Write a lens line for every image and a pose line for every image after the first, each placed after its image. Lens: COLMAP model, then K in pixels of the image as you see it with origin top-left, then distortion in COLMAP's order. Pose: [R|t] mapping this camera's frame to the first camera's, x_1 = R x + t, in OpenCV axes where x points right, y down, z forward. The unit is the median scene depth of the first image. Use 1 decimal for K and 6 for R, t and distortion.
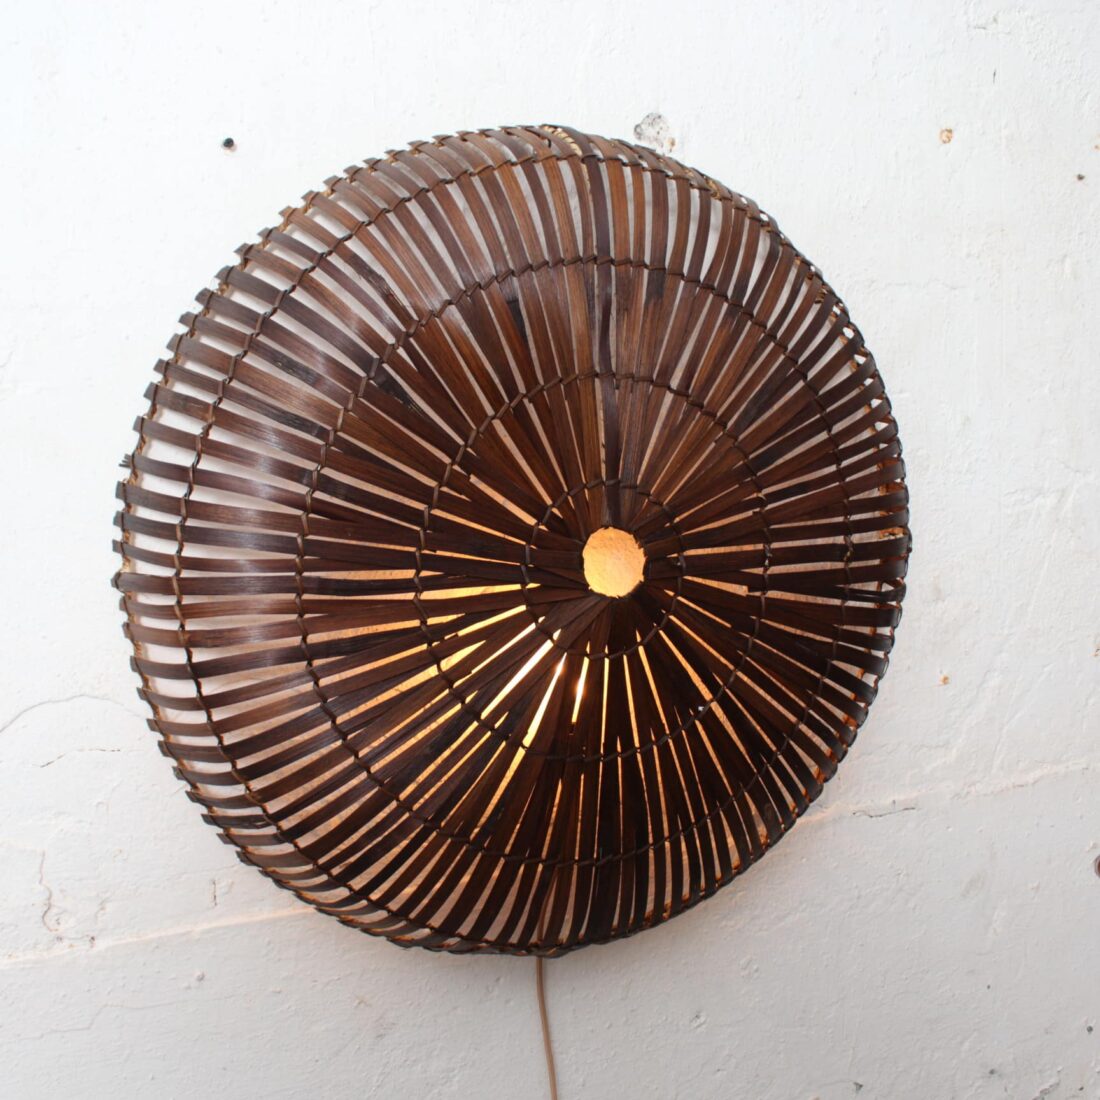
lens RADIAL K [[1369.9, 0, 550.0], [0, 1369.9, 550.0], [0, 0, 1]] dist [-0.172342, 0.128846]
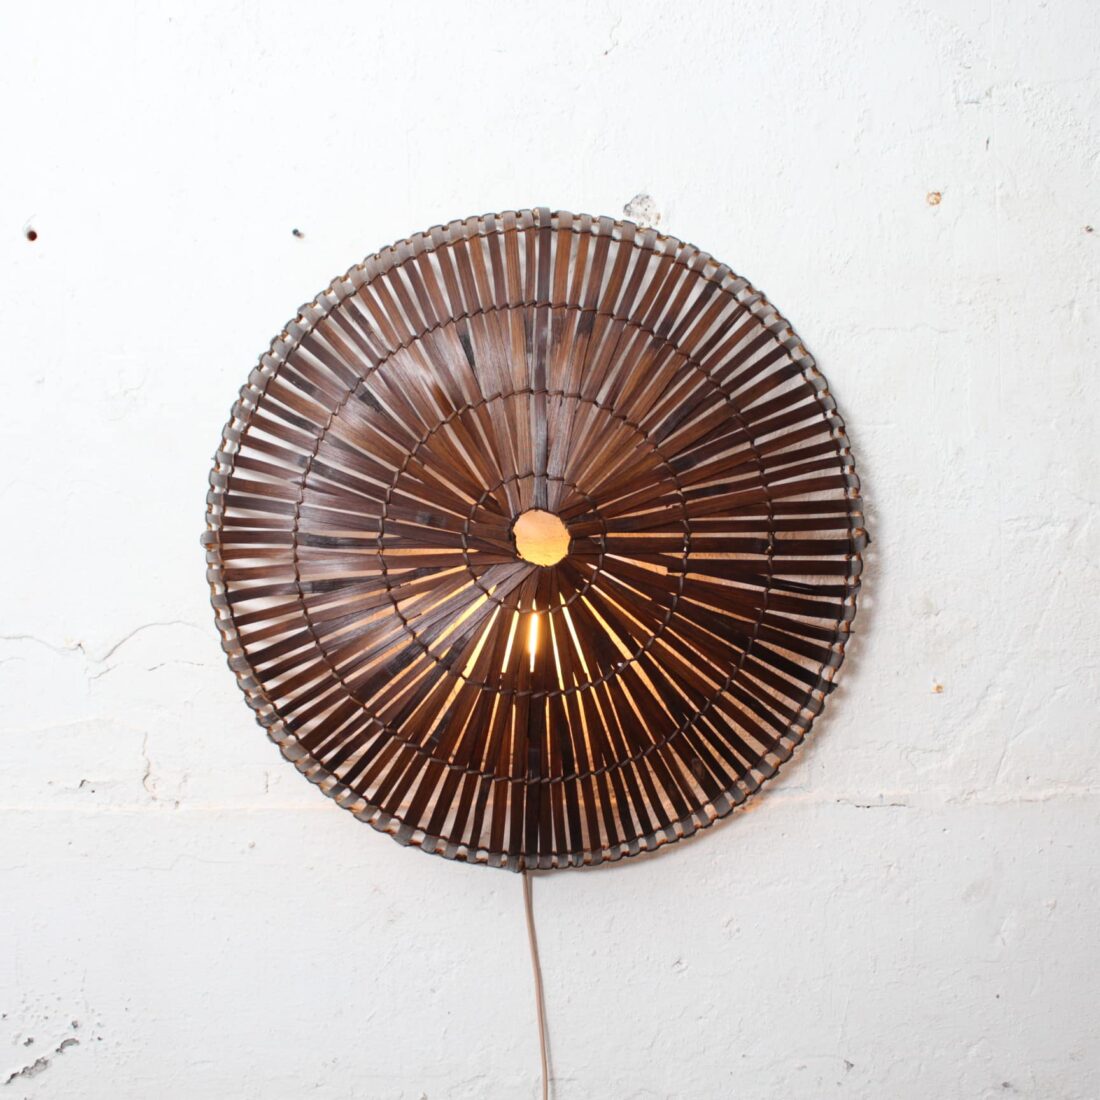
lens RADIAL K [[1369.9, 0, 550.0], [0, 1369.9, 550.0], [0, 0, 1]] dist [-0.172342, 0.128846]
pose [[0.926992, 0.025549, -0.374210, 0.513646], [-0.063030, 0.994101, -0.088267, 0.127852], [0.369747, 0.105409, 0.923134, -0.165076]]
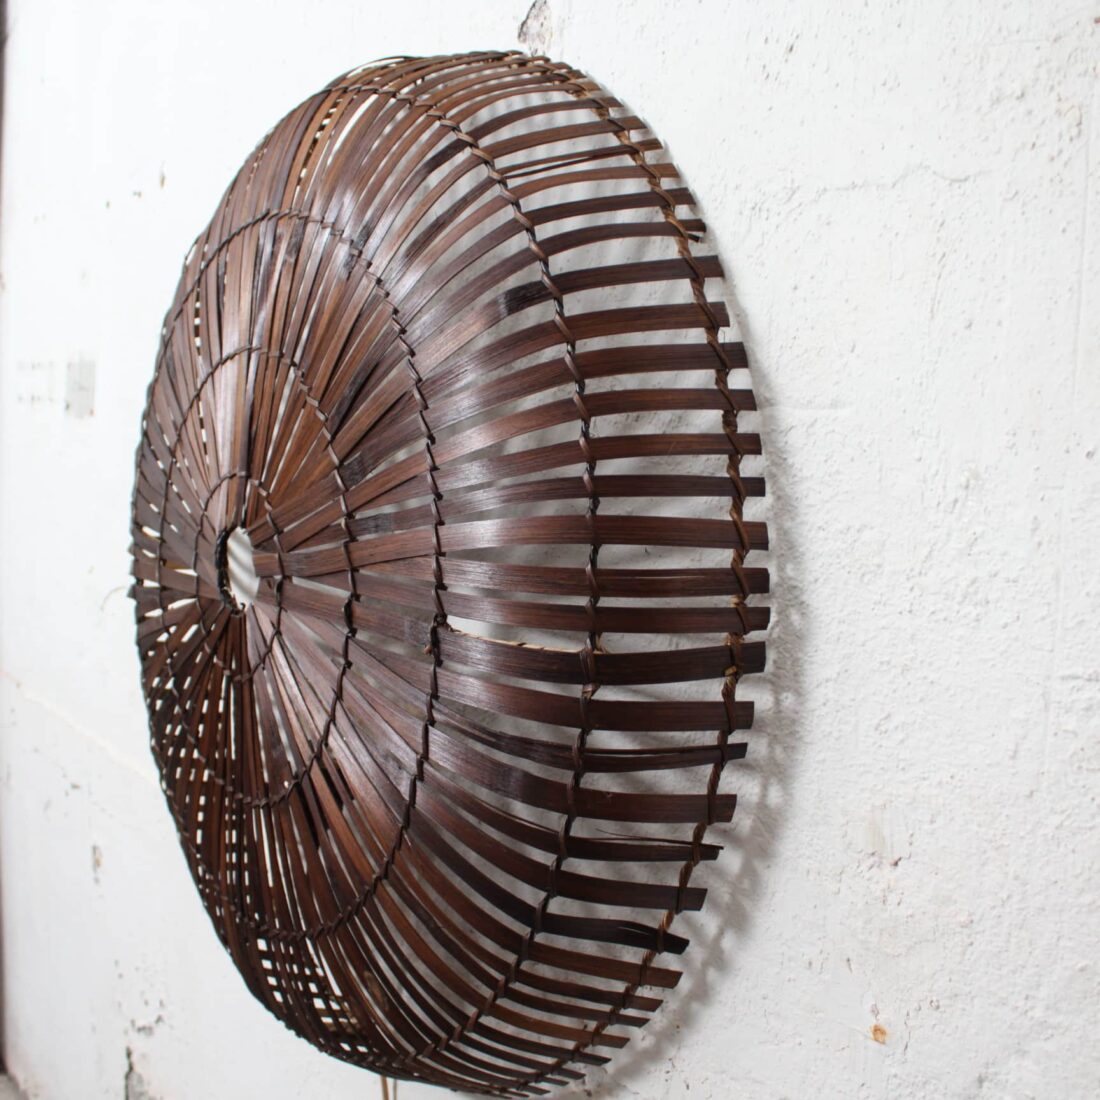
lens RADIAL K [[1369.9, 0, 550.0], [0, 1369.9, 550.0], [0, 0, 1]] dist [-0.172342, 0.128846]
pose [[0.202091, 0.129610, -0.970753, 0.875815], [-0.178847, 0.979421, 0.093535, -0.112306], [0.962898, 0.154714, 0.221113, 0.965569]]
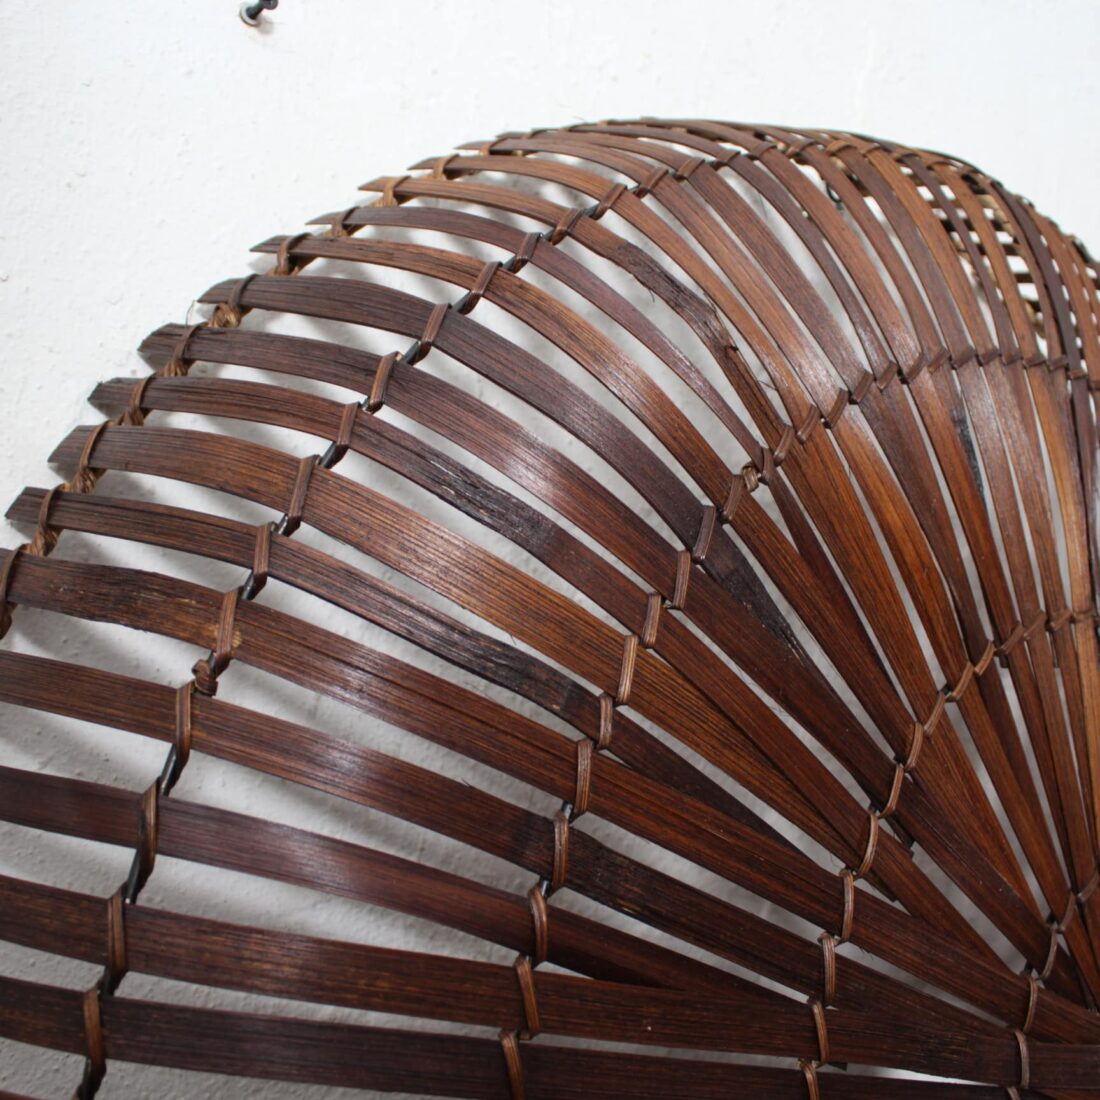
lens RADIAL K [[1369.9, 0, 550.0], [0, 1369.9, 550.0], [0, 0, 1]] dist [-0.172342, 0.128846]
pose [[0.975107, 0.072203, 0.209648, -0.216443], [-0.012866, 0.962329, -0.271583, -0.029353], [-0.221359, 0.262126, 0.939303, 0.607527]]
